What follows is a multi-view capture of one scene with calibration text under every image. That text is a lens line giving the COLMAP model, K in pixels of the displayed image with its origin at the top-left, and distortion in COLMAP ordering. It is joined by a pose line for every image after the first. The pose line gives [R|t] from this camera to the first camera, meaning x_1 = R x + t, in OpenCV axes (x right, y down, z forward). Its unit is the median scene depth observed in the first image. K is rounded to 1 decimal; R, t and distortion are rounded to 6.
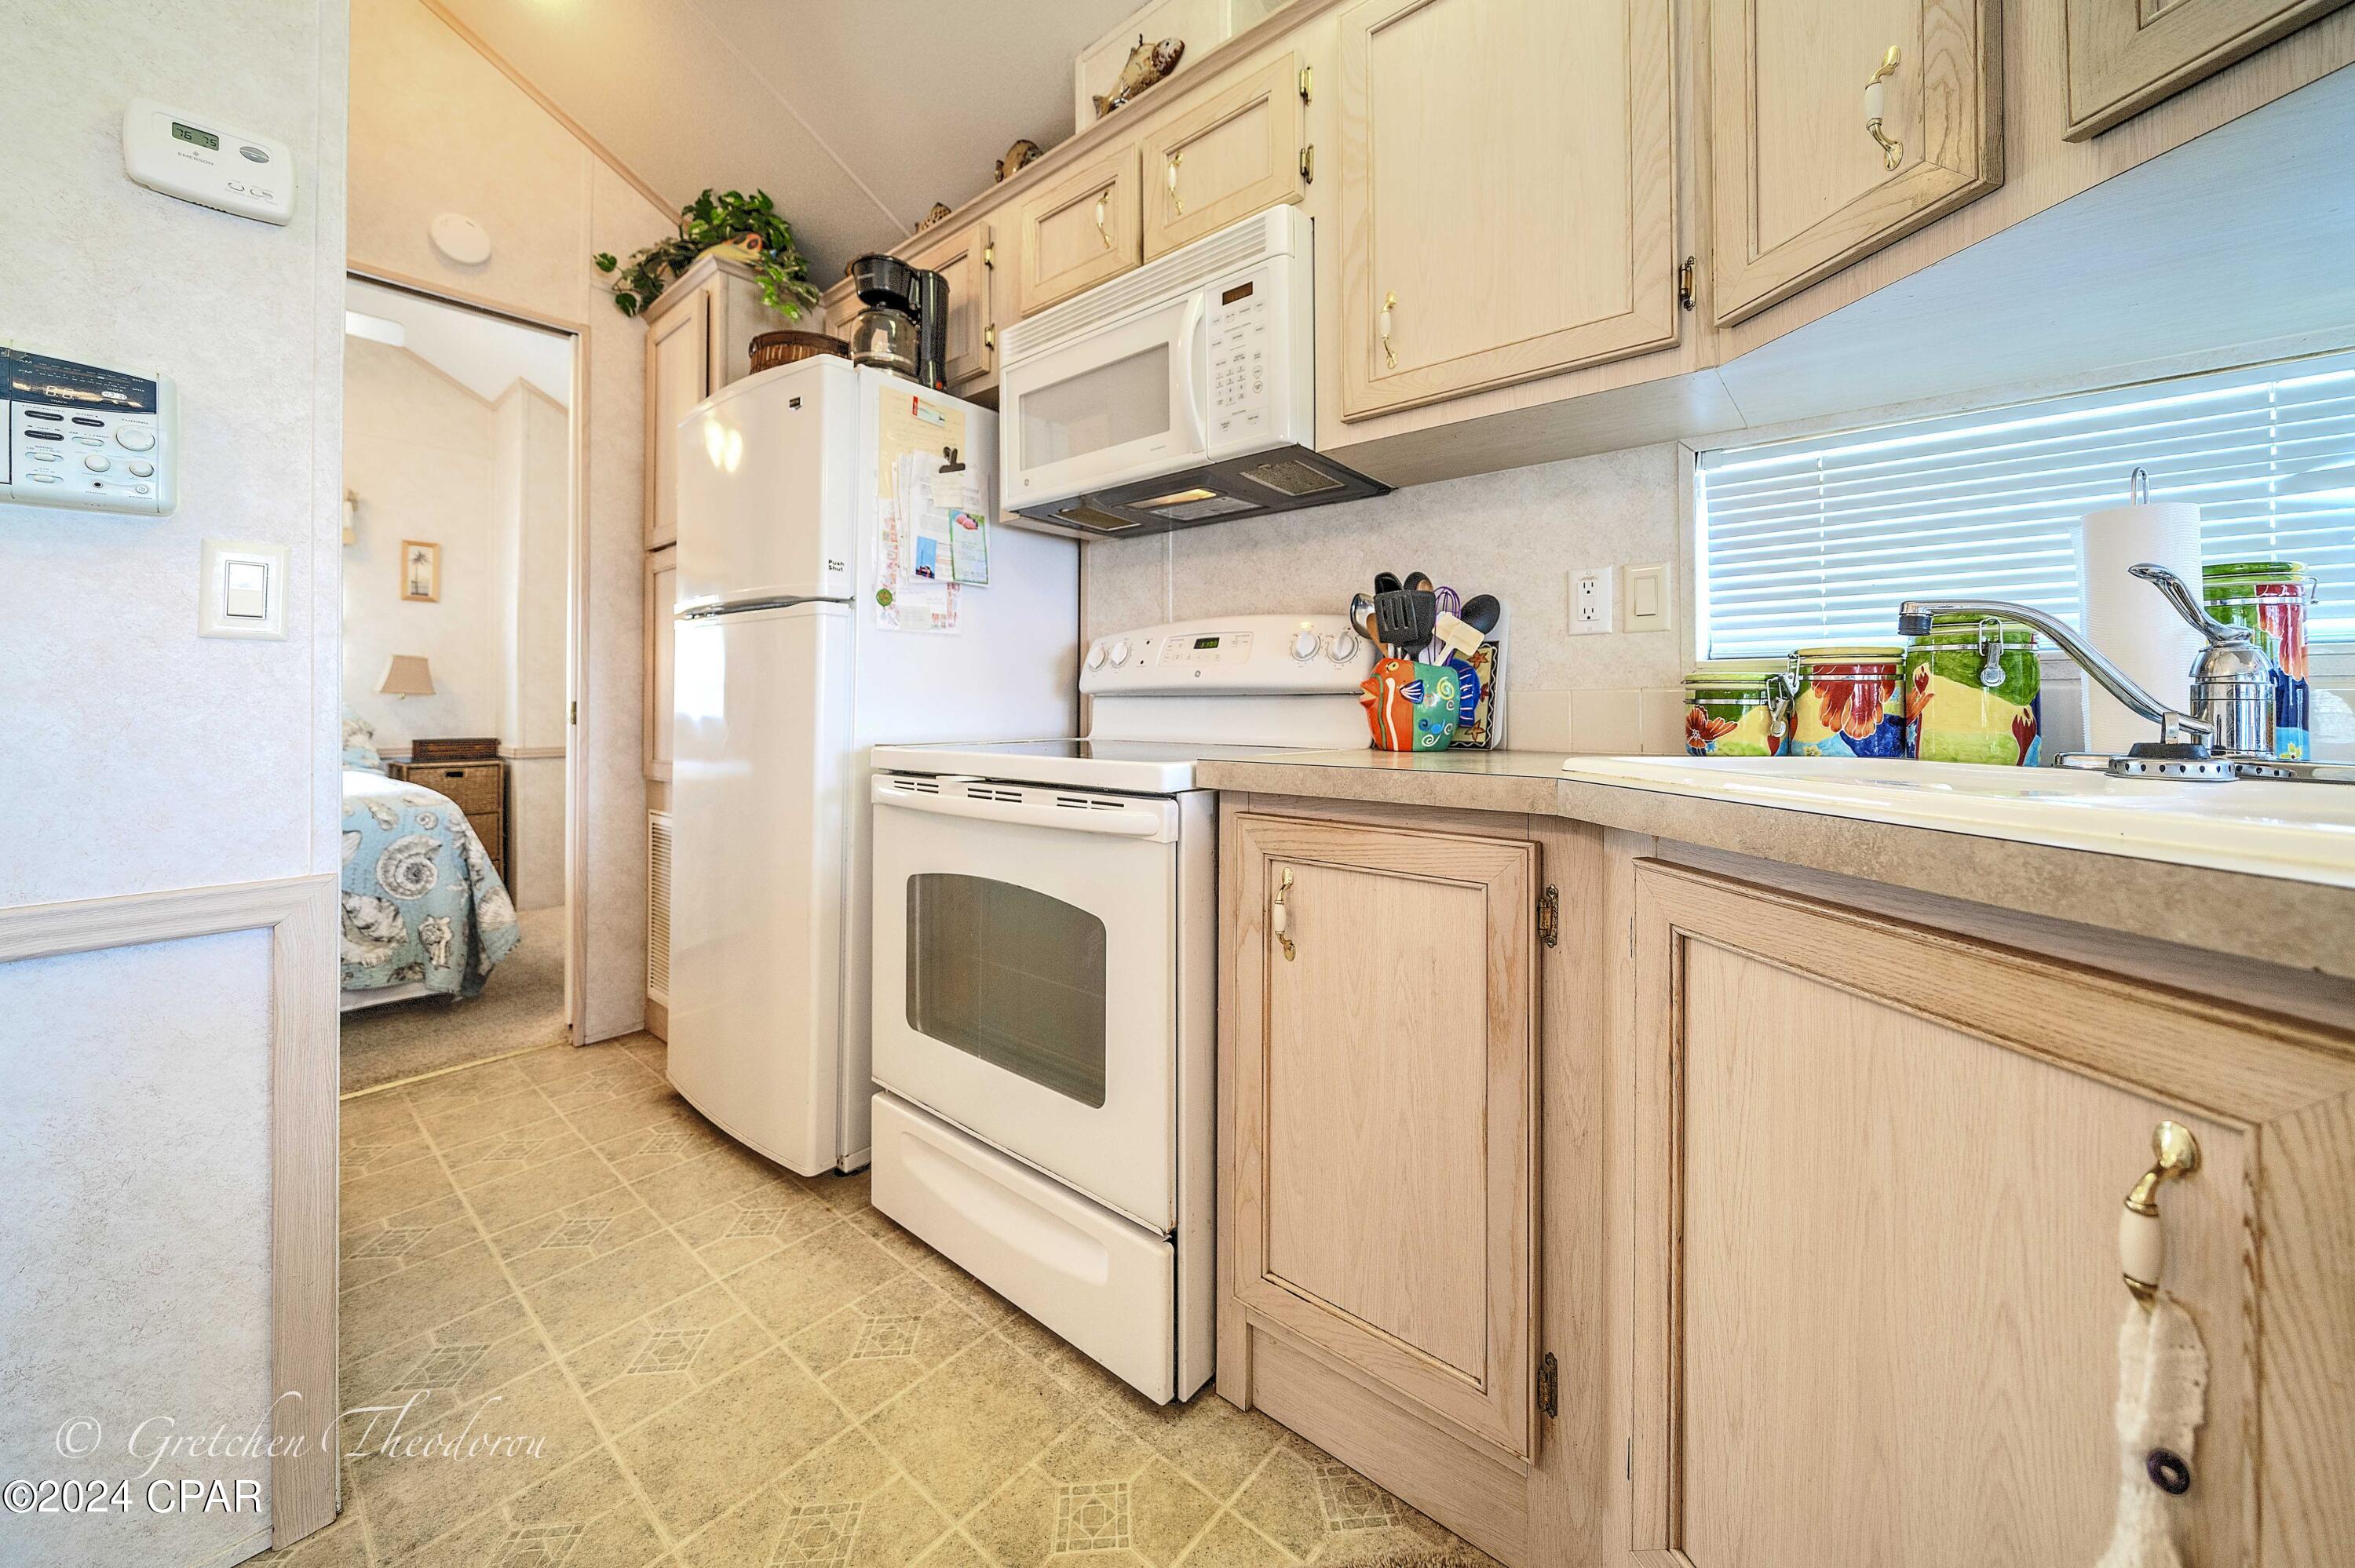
lens RADIAL K [[888.6, 0, 1186.7], [0, 888.6, 695.6], [0, 0, 1]] dist [-0.001480, -0.000137]
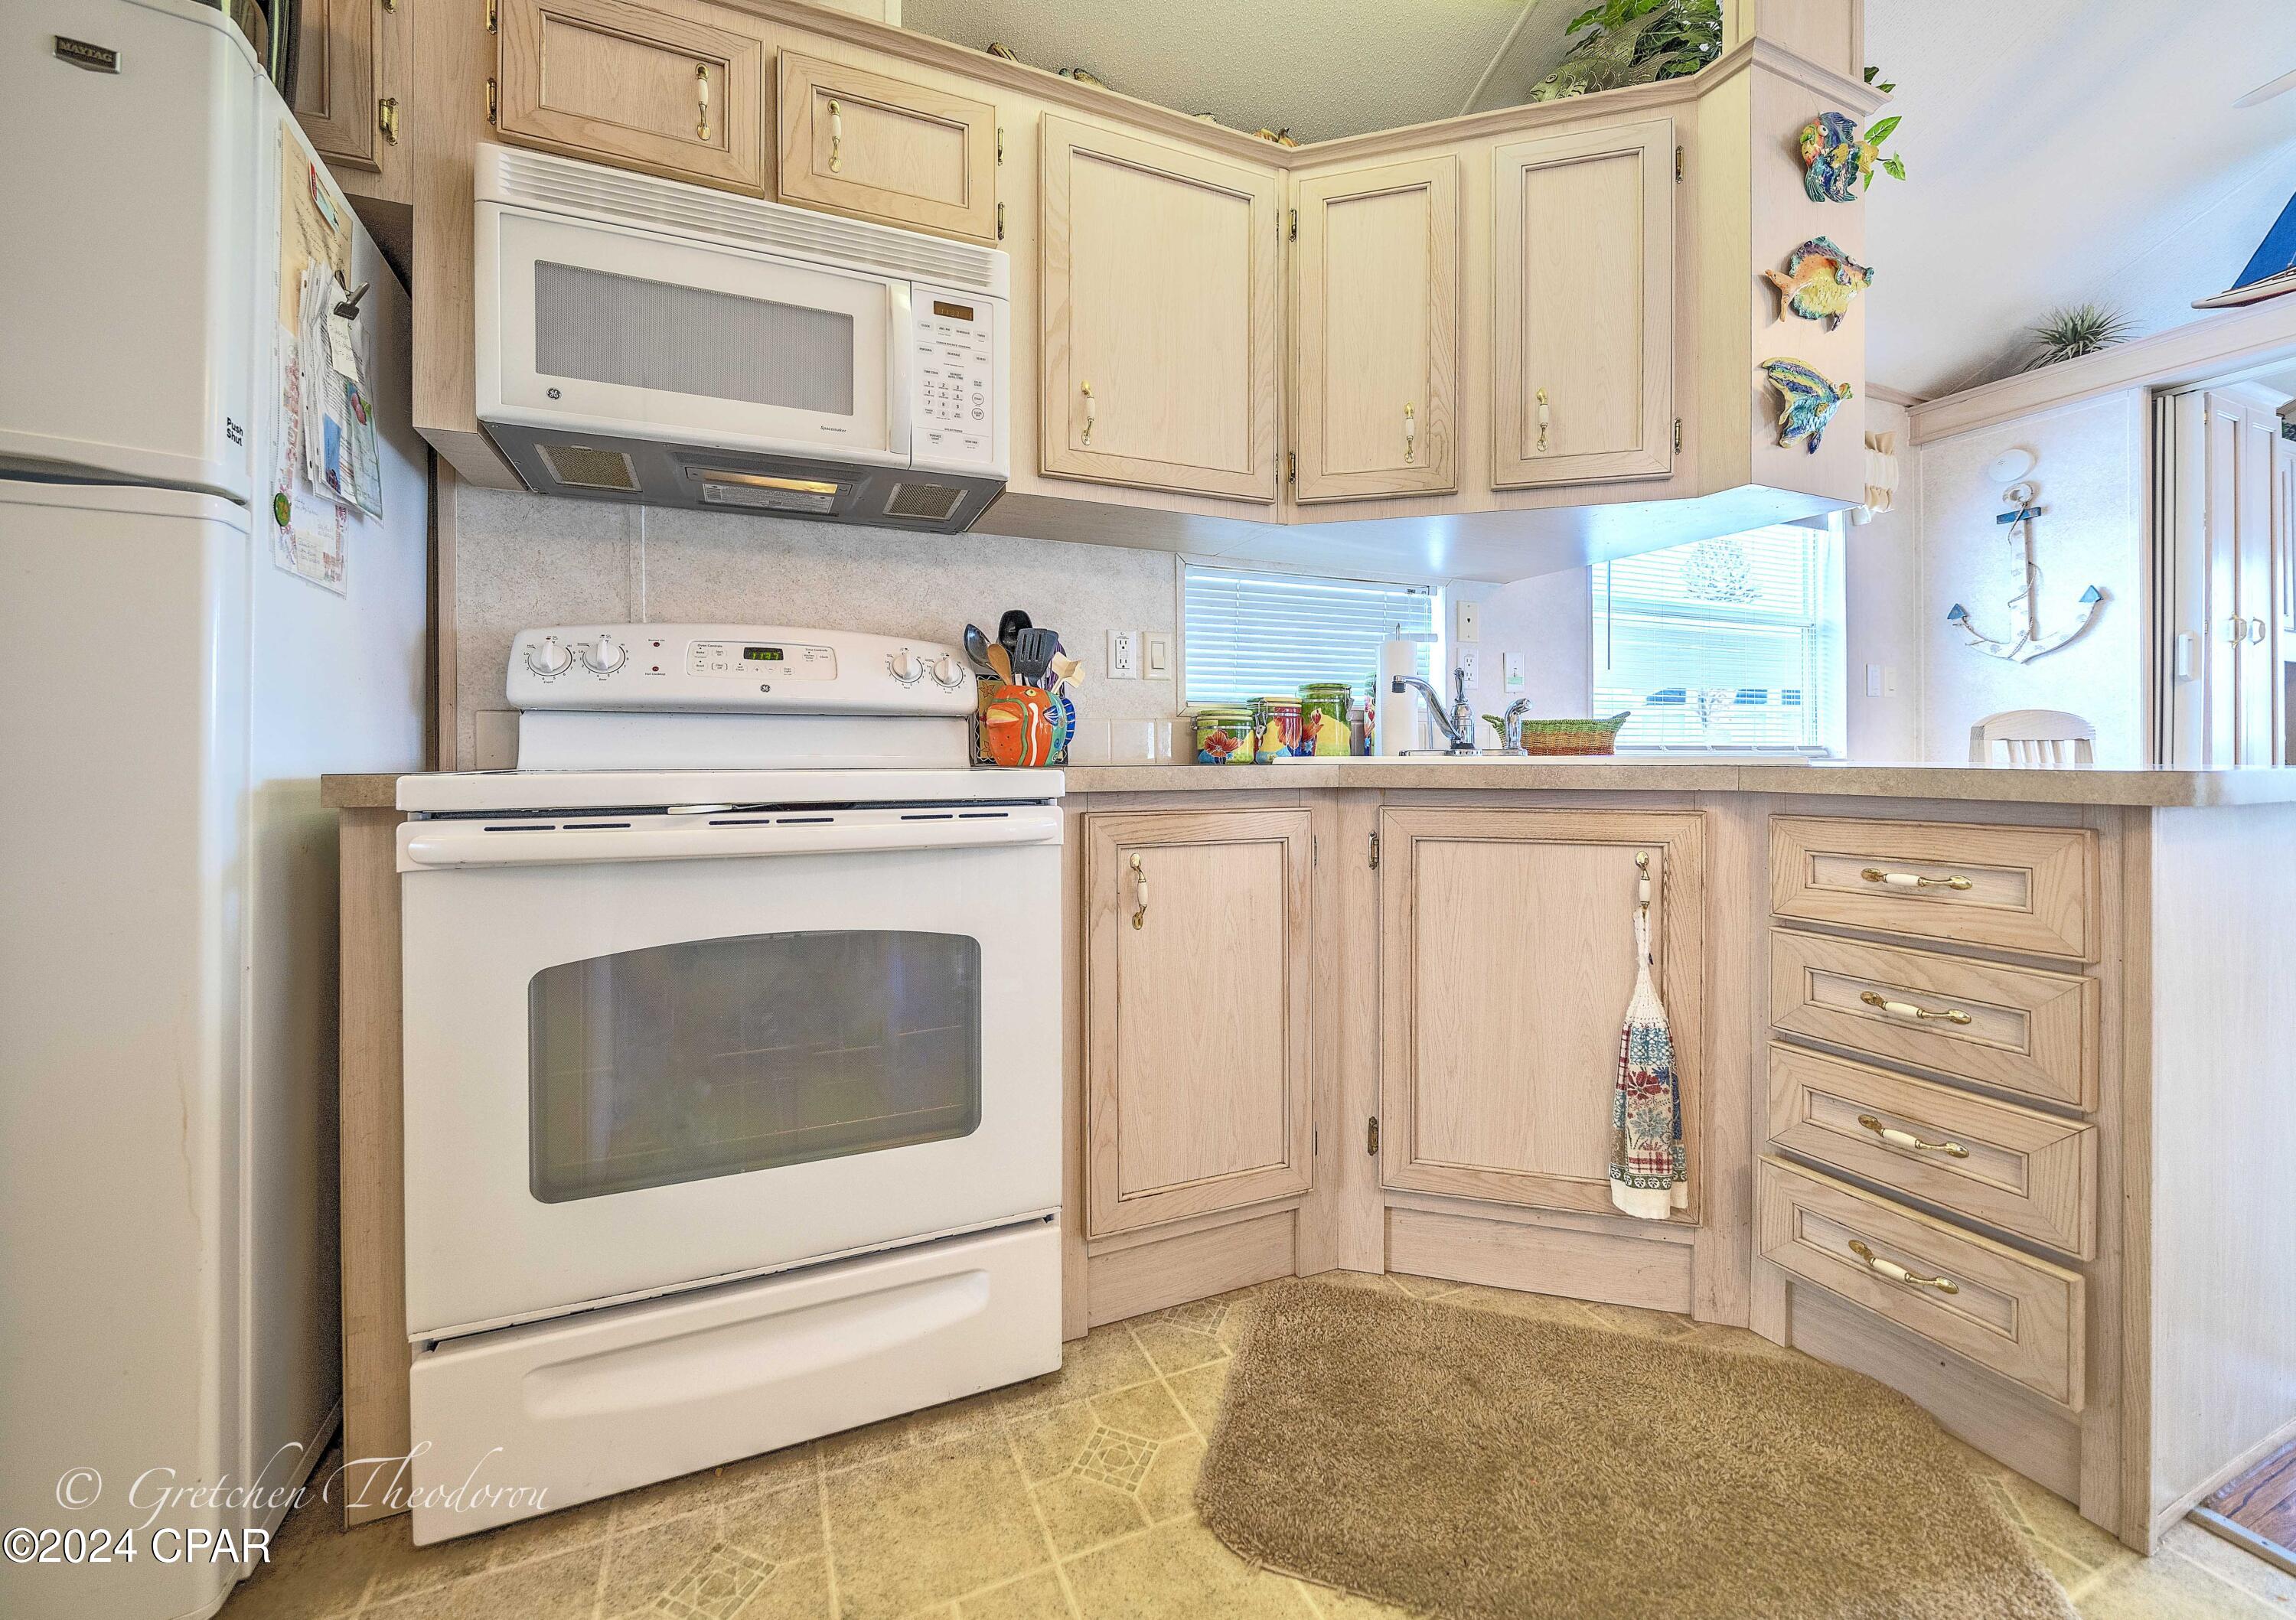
lens RADIAL K [[883.1, 0, 1147.4], [0, 883.1, 765.1], [0, 0, 1]] dist [-0.002925, -0.000159]
pose [[0.451832, -0.008793, 0.892060, -0.718653], [-0.007823, 0.999874, 0.013817, 0.043621], [-0.892069, -0.013222, 0.451706, 0.338614]]
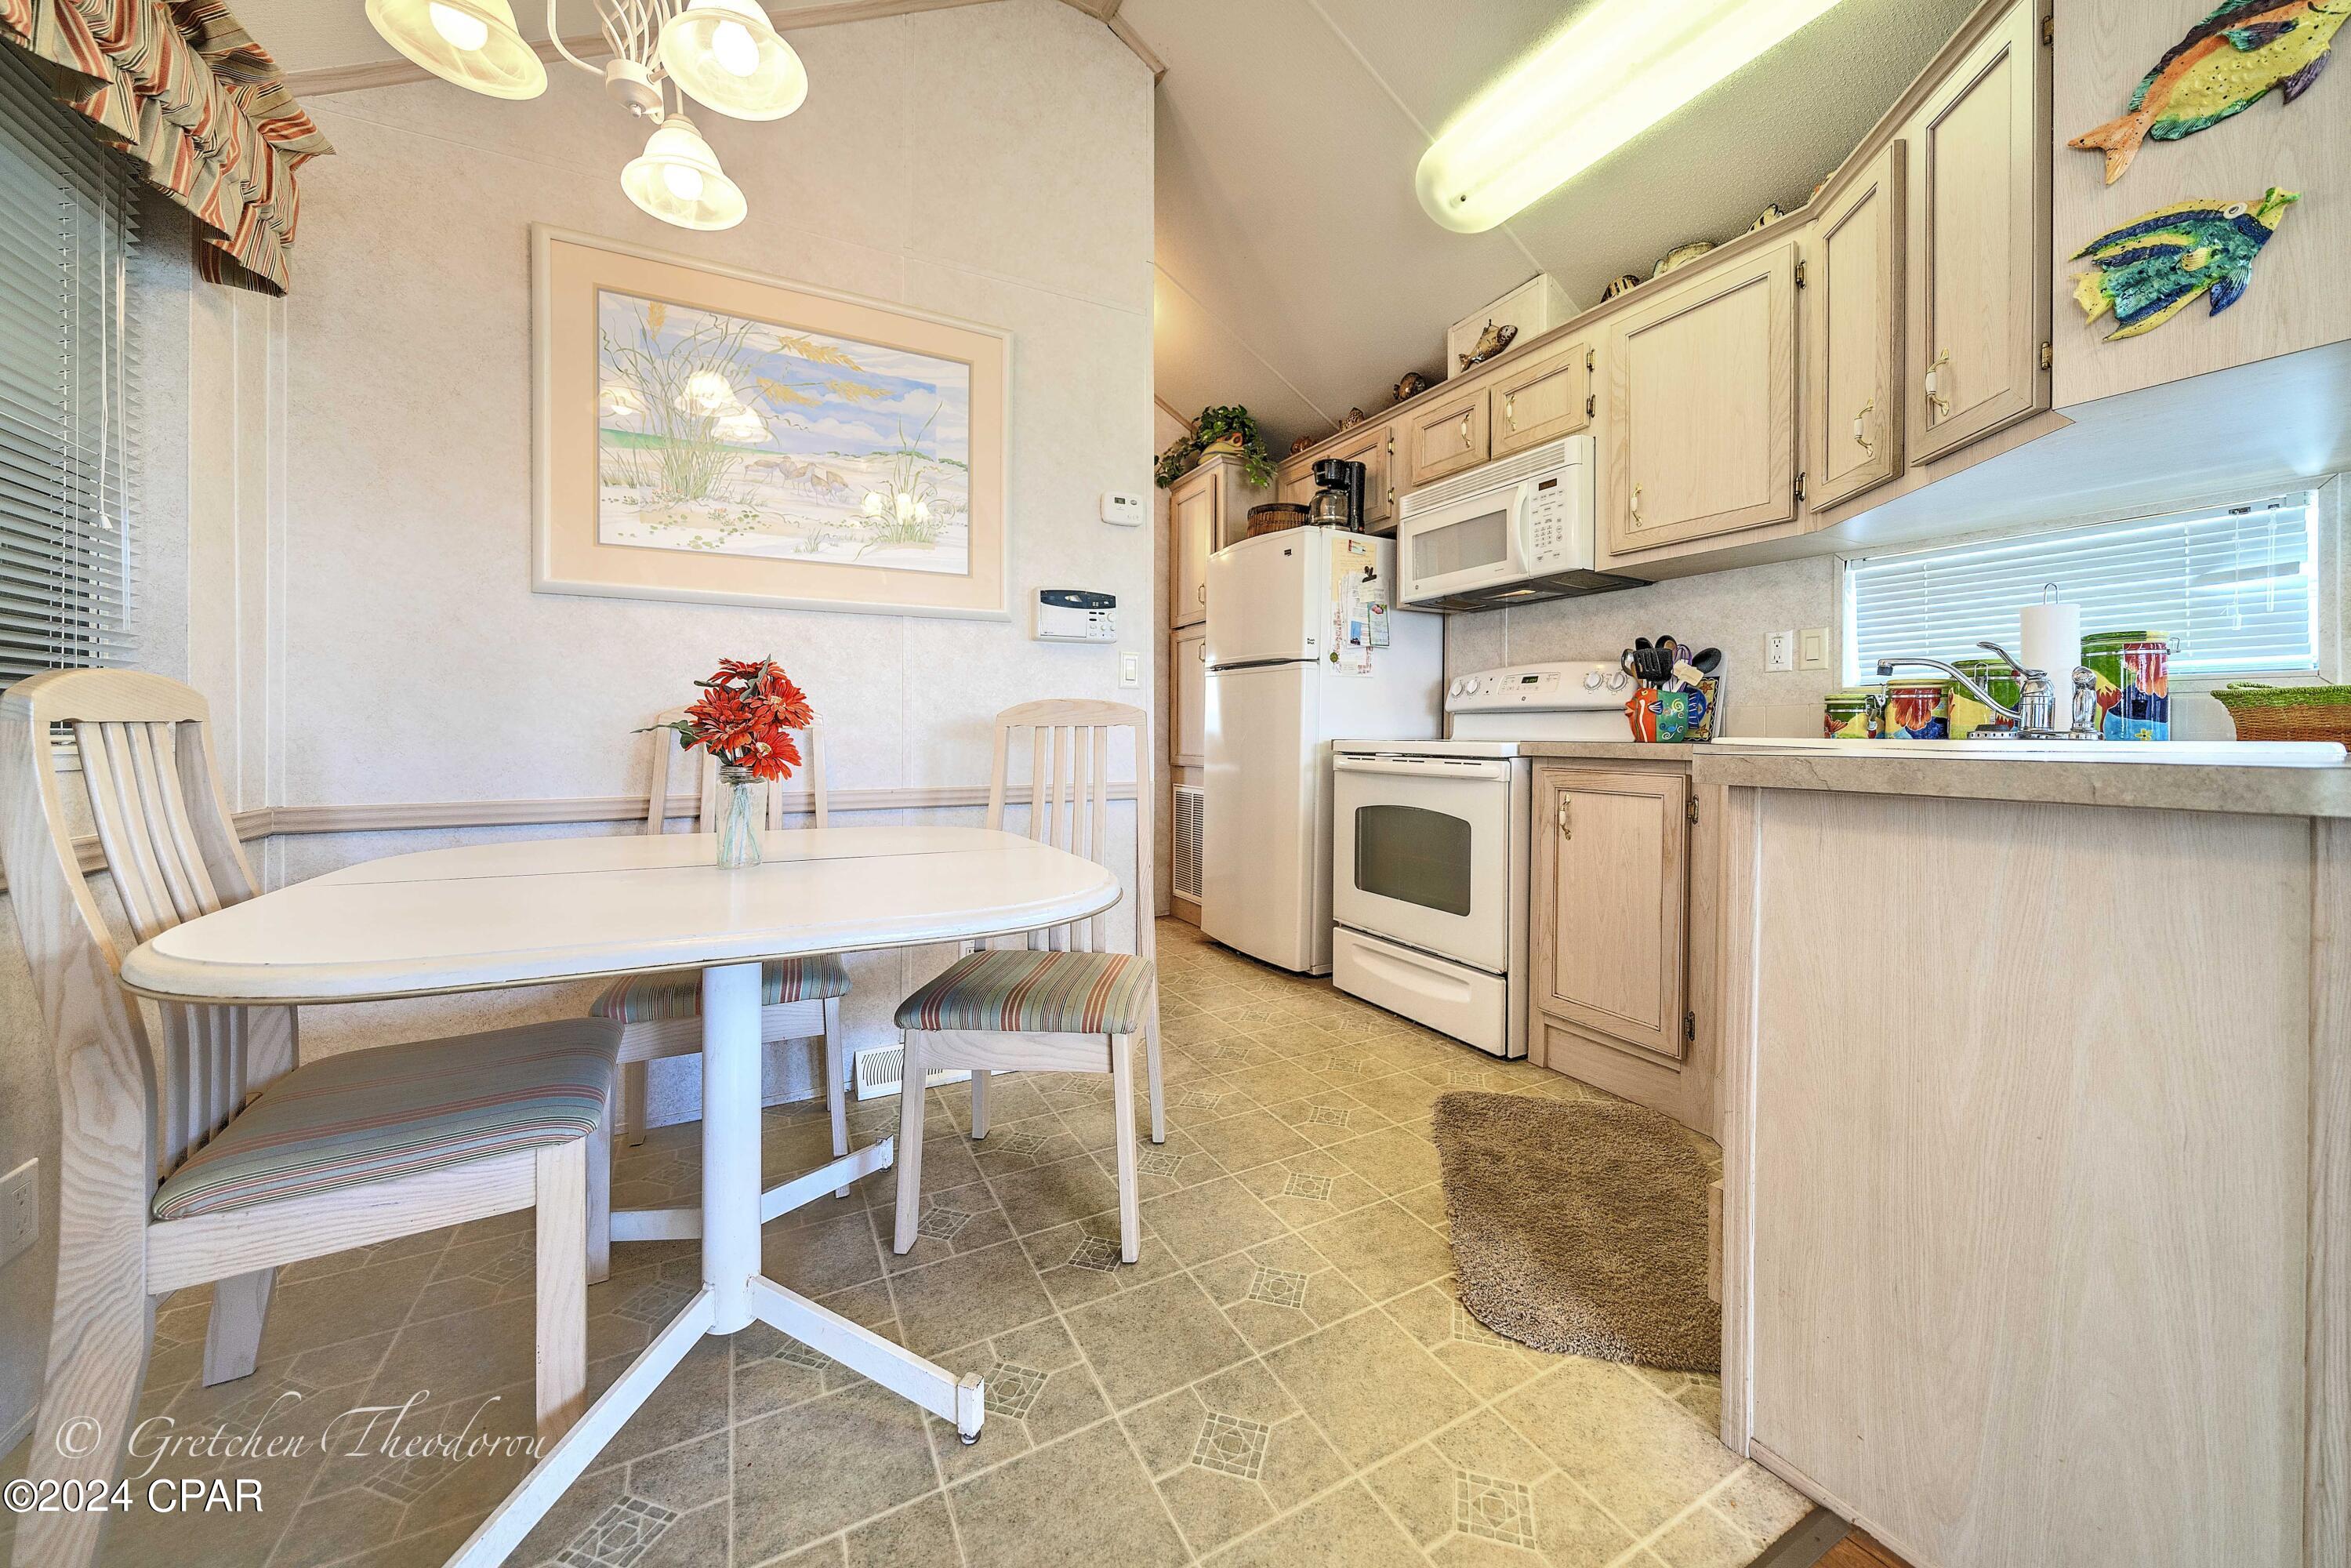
lens RADIAL K [[846.6, 0, 1191.8], [0, 846.6, 742.4], [0, 0, 1]] dist [-0.001511, -0.000081]
pose [[0.931428, 0.007822, -0.363842, 0.013130], [0.000631, 0.999733, 0.023106, 0.024313], [0.363925, -0.021751, 0.931174, -0.829886]]
